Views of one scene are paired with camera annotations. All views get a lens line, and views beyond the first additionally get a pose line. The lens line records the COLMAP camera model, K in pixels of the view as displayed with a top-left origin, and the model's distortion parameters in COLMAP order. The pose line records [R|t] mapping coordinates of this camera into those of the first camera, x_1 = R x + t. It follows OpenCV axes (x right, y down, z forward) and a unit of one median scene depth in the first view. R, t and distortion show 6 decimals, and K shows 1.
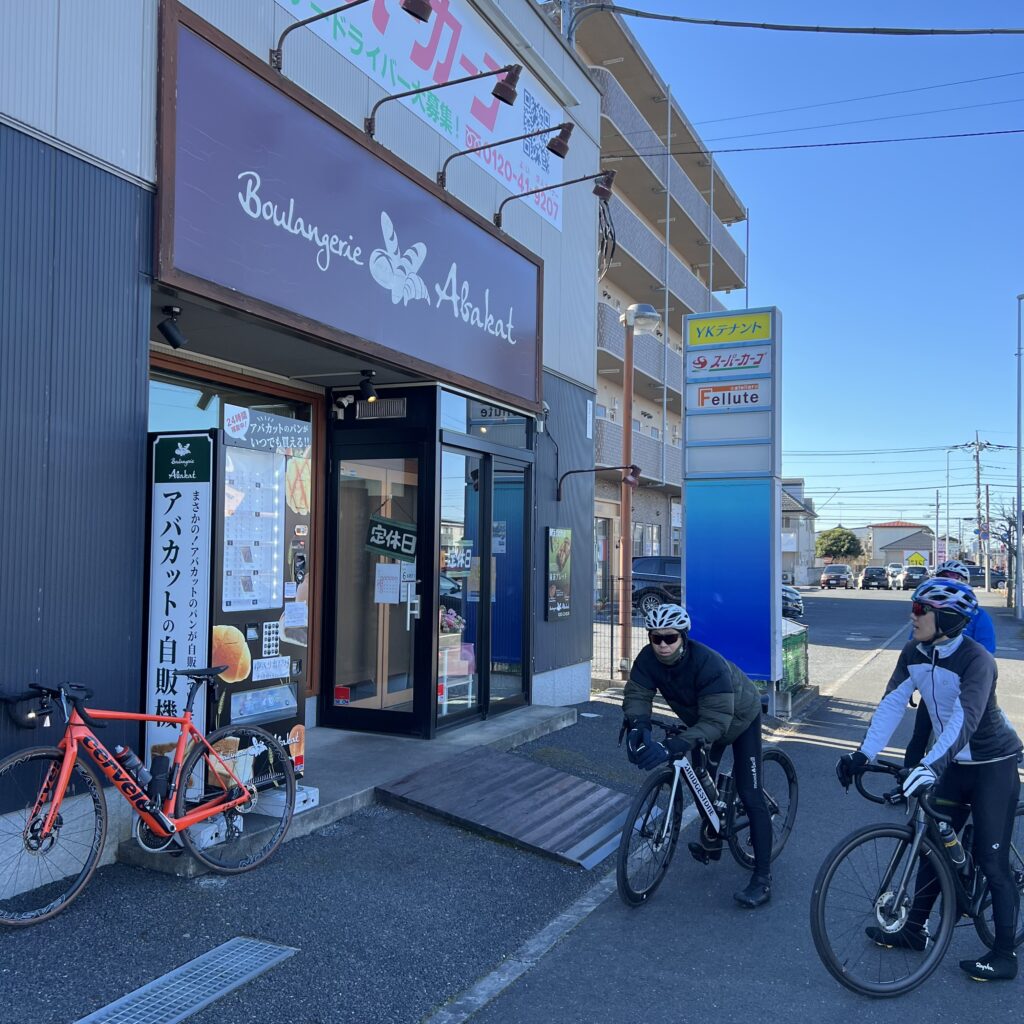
lens RADIAL K [[1002.9, 0, 517.7], [0, 1002.9, 514.6], [0, 0, 1]] dist [0.074192, 0.000000]
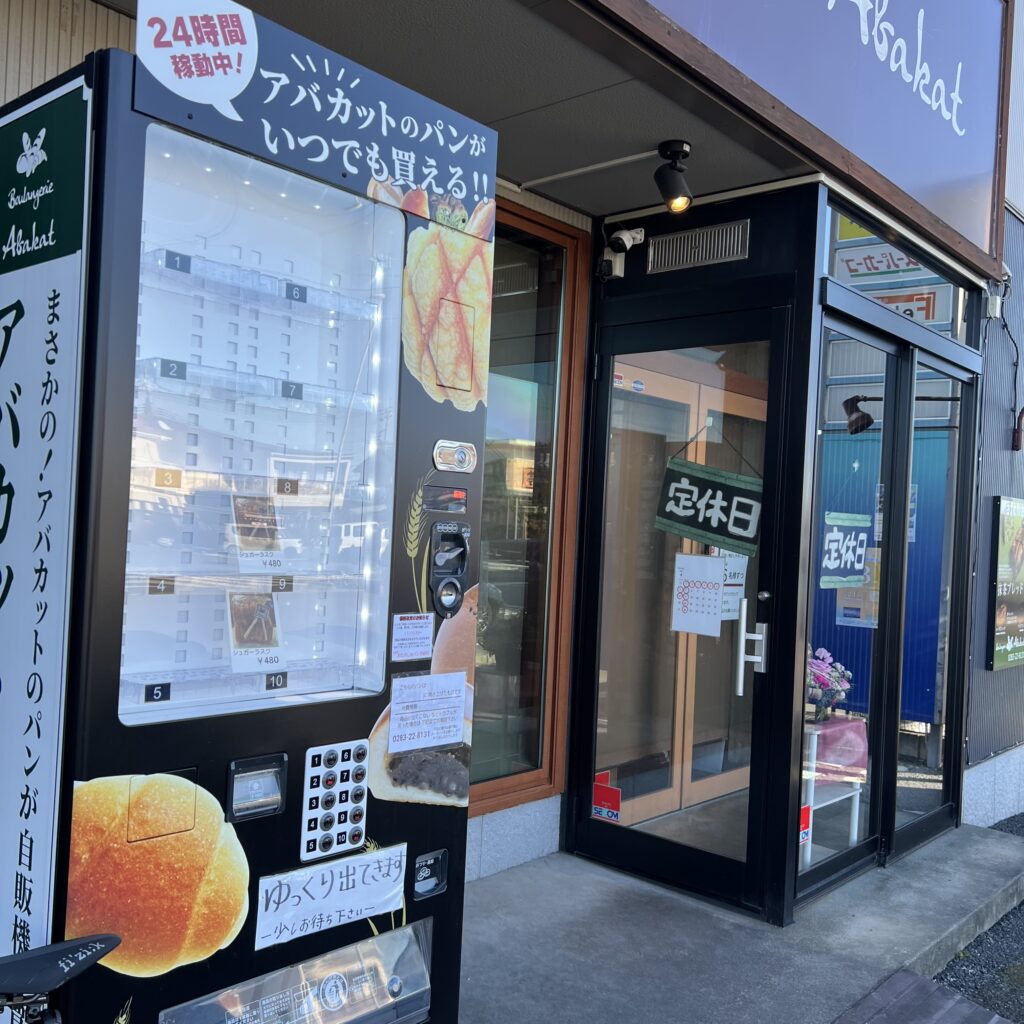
lens RADIAL K [[1002.9, 0, 519.9], [0, 1002.9, 520.2], [0, 0, 1]] dist [0.074192, 0.000000]
pose [[0.956871, 0.031541, -0.288797, -0.072392], [-0.024306, 0.999295, 0.028605, 0.019482], [0.289496, -0.020352, 0.956963, 0.503318]]
